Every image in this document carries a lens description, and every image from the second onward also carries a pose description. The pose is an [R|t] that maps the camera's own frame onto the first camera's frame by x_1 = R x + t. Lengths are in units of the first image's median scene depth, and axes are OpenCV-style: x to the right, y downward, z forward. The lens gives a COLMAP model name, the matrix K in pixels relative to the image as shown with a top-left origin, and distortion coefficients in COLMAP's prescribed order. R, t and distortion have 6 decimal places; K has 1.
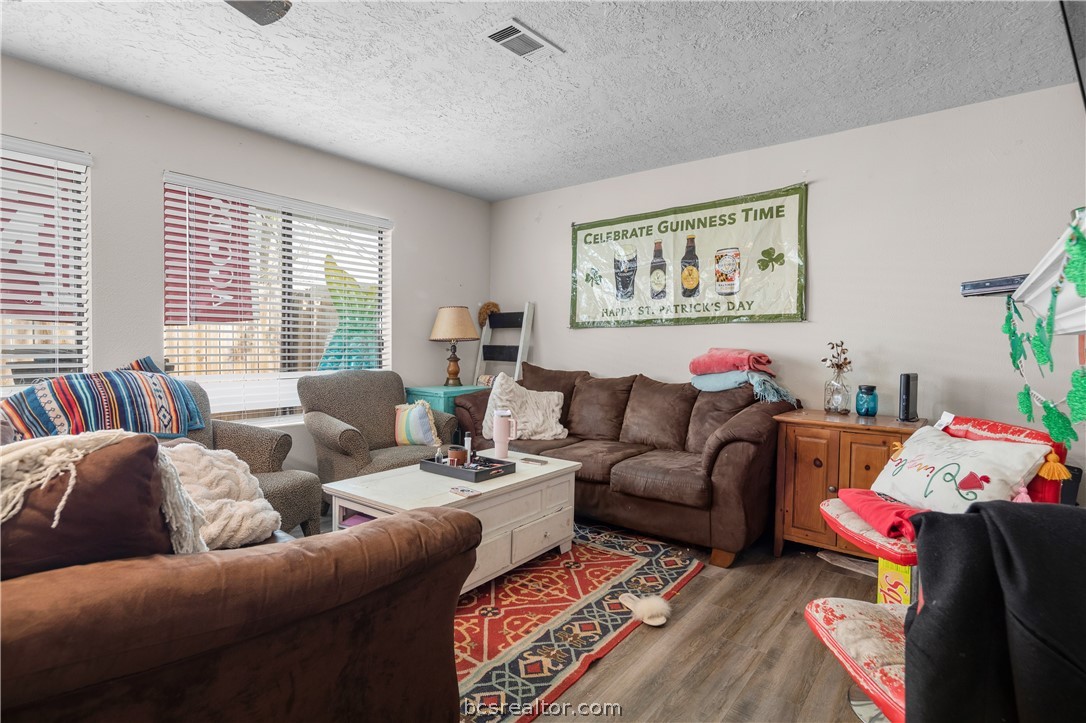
lens RADIAL K [[544.4, 0, 544.1], [0, 544.4, 361.4], [0, 0, 1]] dist [0.001701, -0.000542]
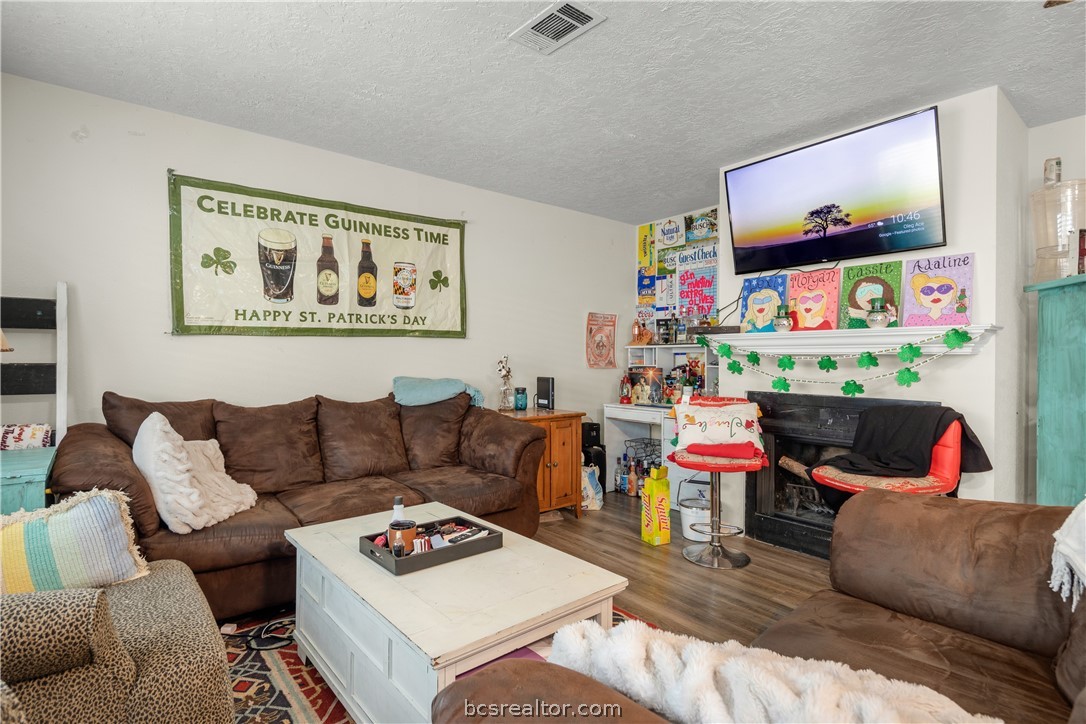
lens RADIAL K [[544.4, 0, 543.9], [0, 544.4, 357.3], [0, 0, 1]] dist [0.001701, -0.000542]
pose [[0.207337, -0.008925, 0.978229, -0.568835], [0.030446, 0.999533, 0.002666, -0.026452], [-0.977796, 0.029230, 0.207512, 0.522199]]
